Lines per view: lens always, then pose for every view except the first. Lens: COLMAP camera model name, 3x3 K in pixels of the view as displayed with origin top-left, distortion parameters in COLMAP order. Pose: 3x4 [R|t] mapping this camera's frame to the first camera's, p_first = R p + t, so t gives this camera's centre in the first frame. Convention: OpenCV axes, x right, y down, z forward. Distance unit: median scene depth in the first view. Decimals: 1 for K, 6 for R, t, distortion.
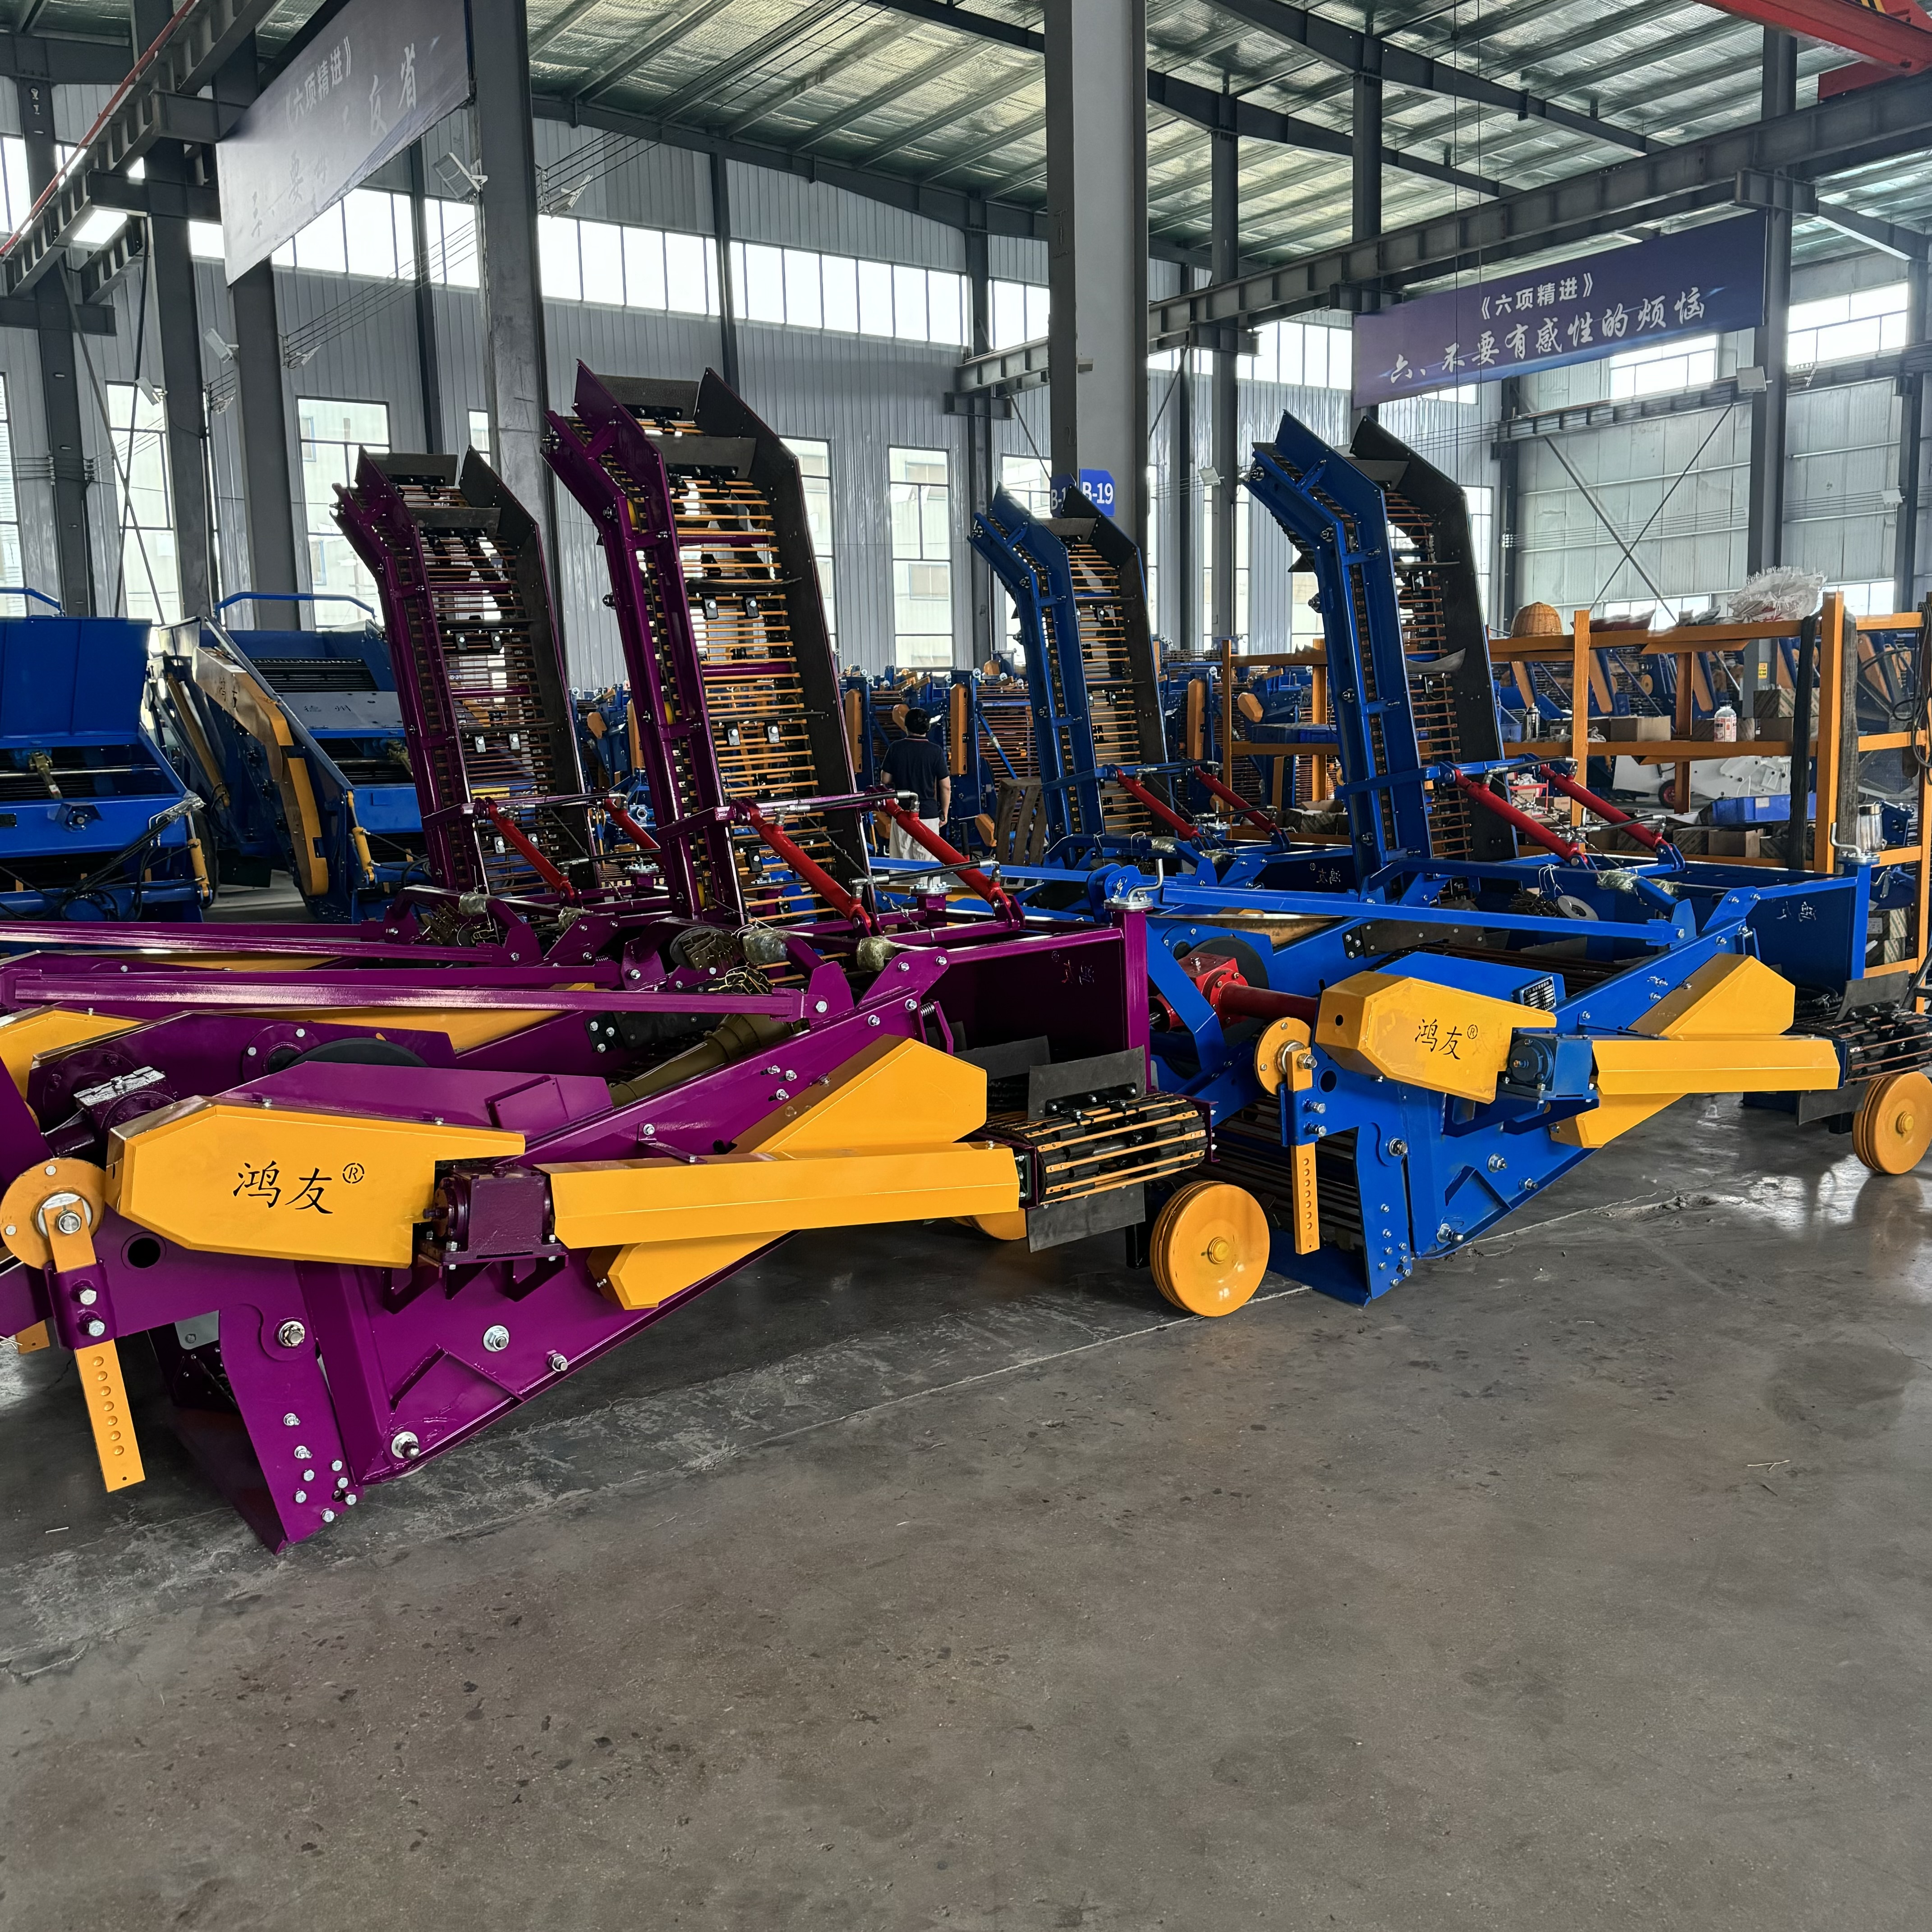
lens RADIAL K [[1804.3, 0, 926.0], [0, 1804.3, 966.5], [0, 0, 1]] dist [0.160519, -0.270097]
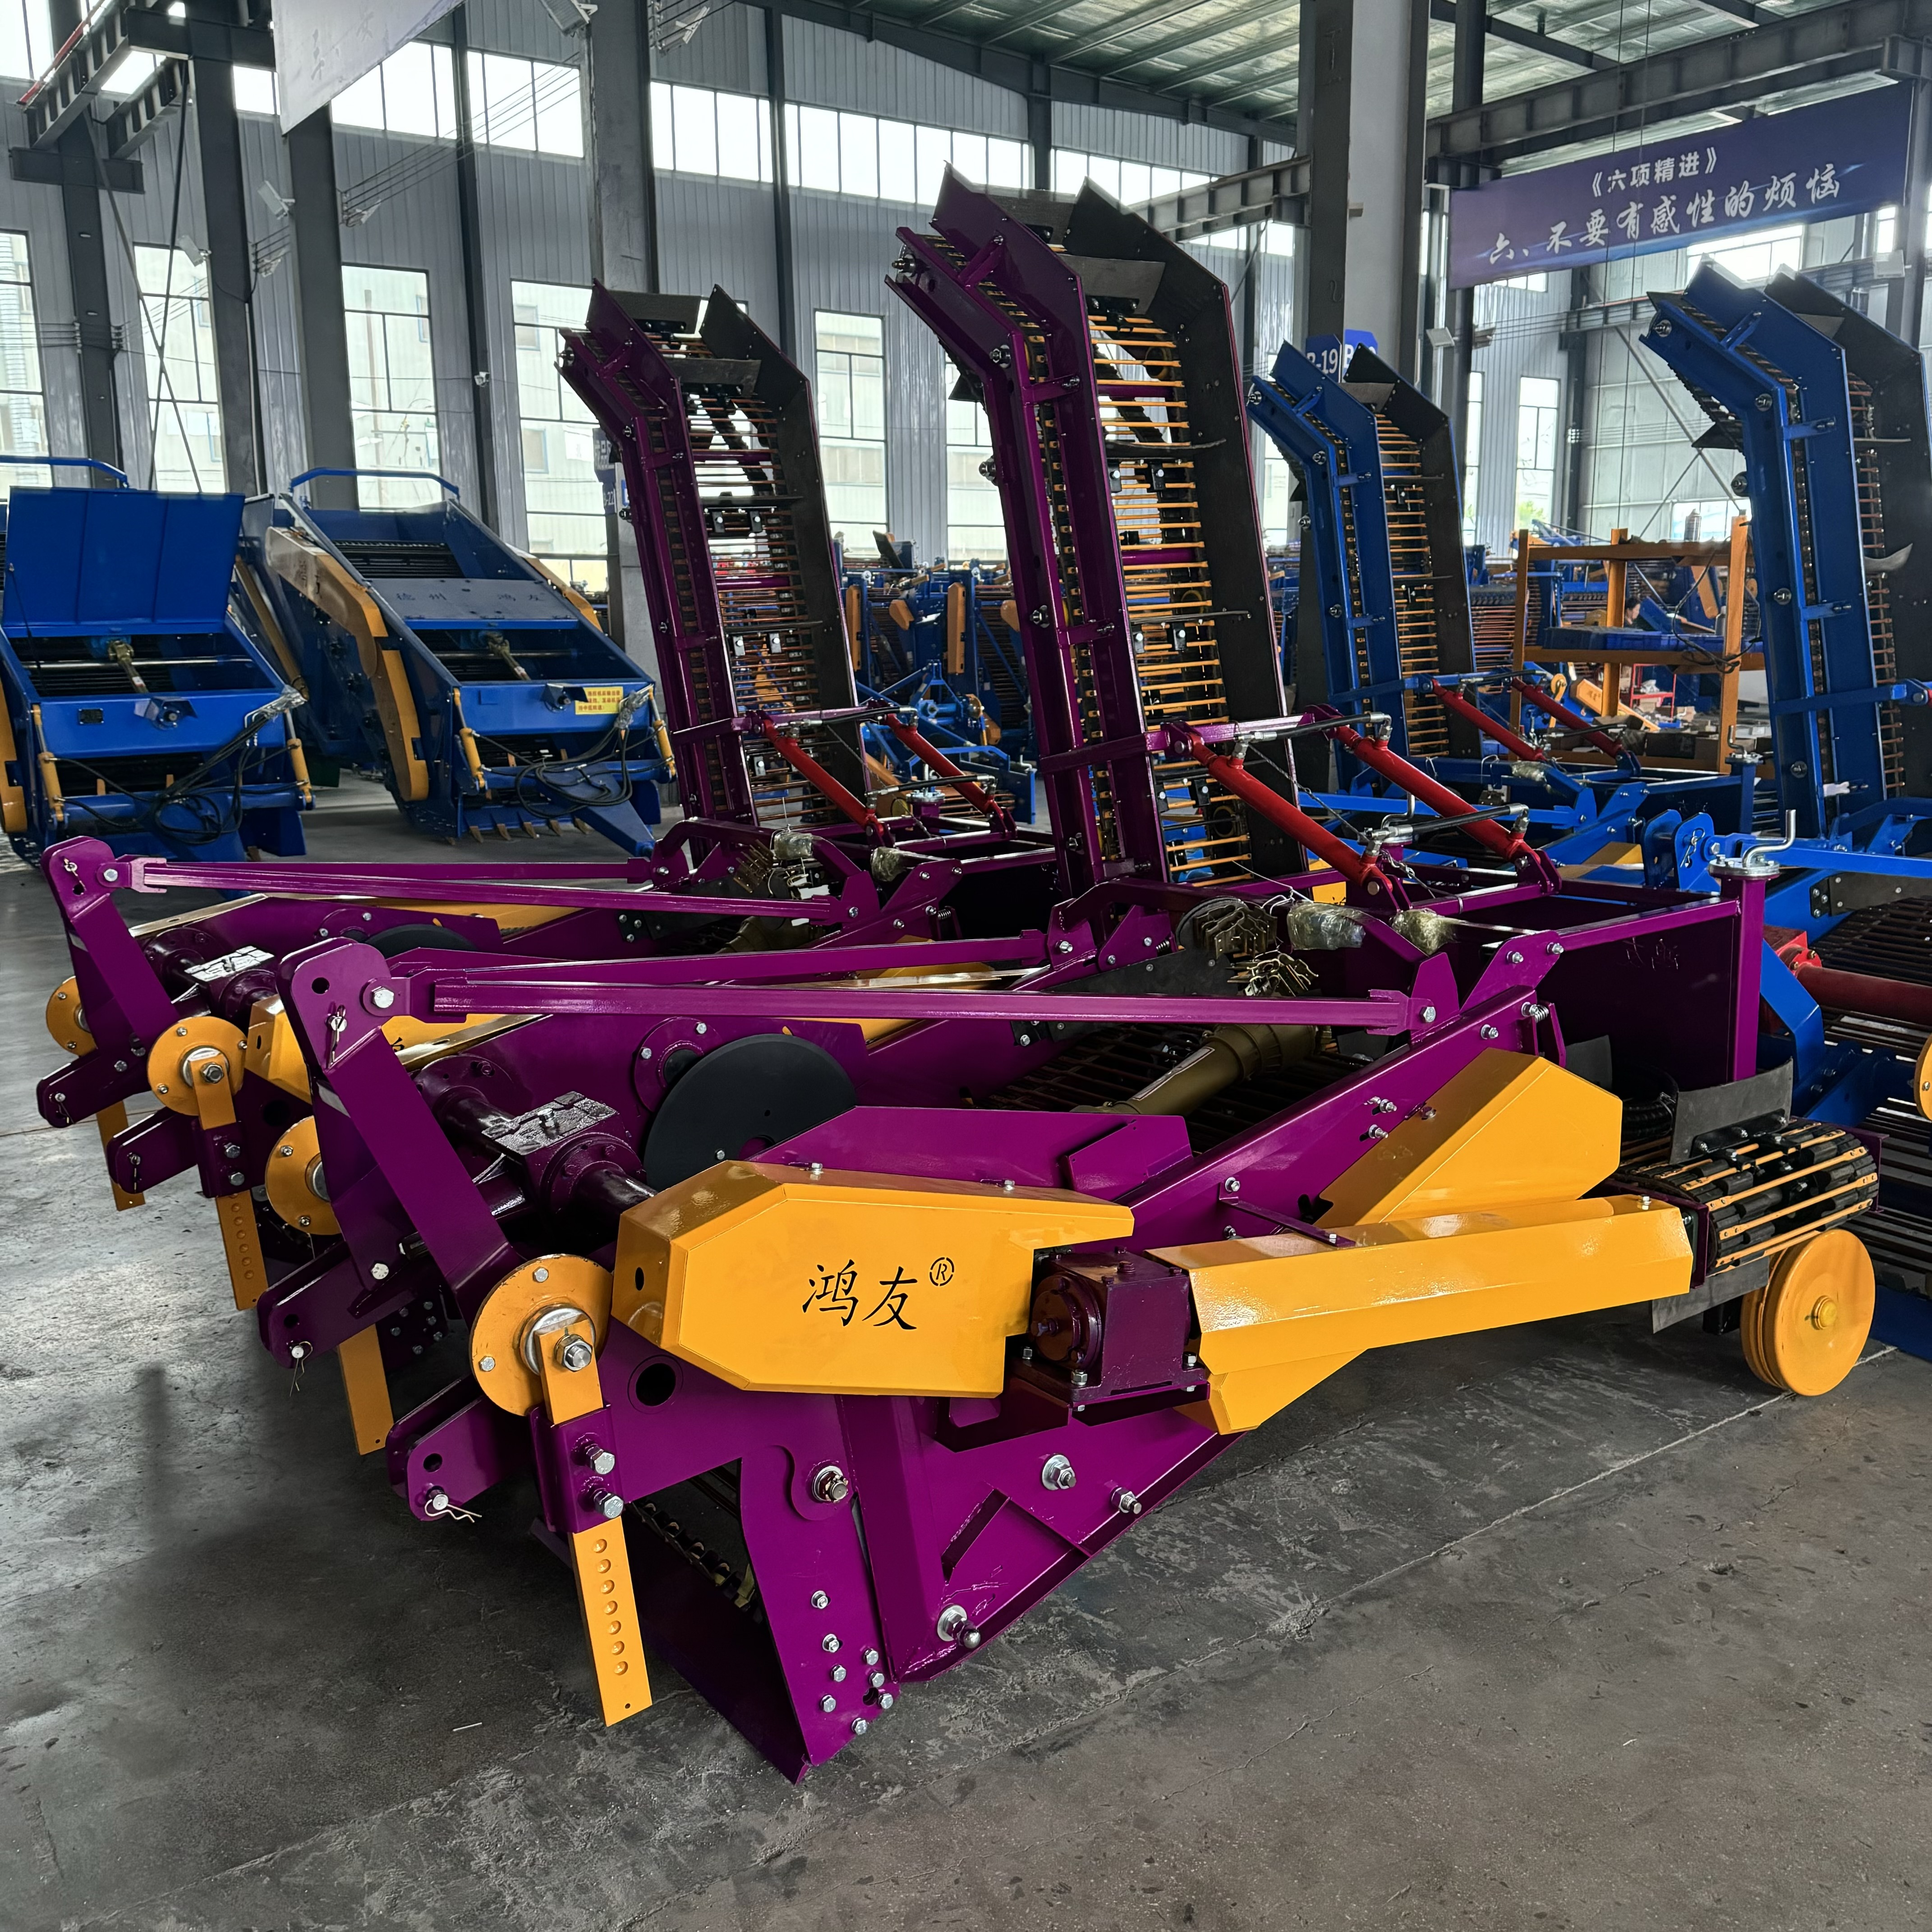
lens RADIAL K [[1804.7, 0, 911.6], [0, 1804.7, 953.0], [0, 0, 1]] dist [0.099155, -0.122907]
pose [[0.999897, 0.014076, 0.002698, -0.086410], [-0.014192, 0.998674, 0.049478, -0.011599], [-0.001998, -0.049511, 0.998772, 0.081704]]
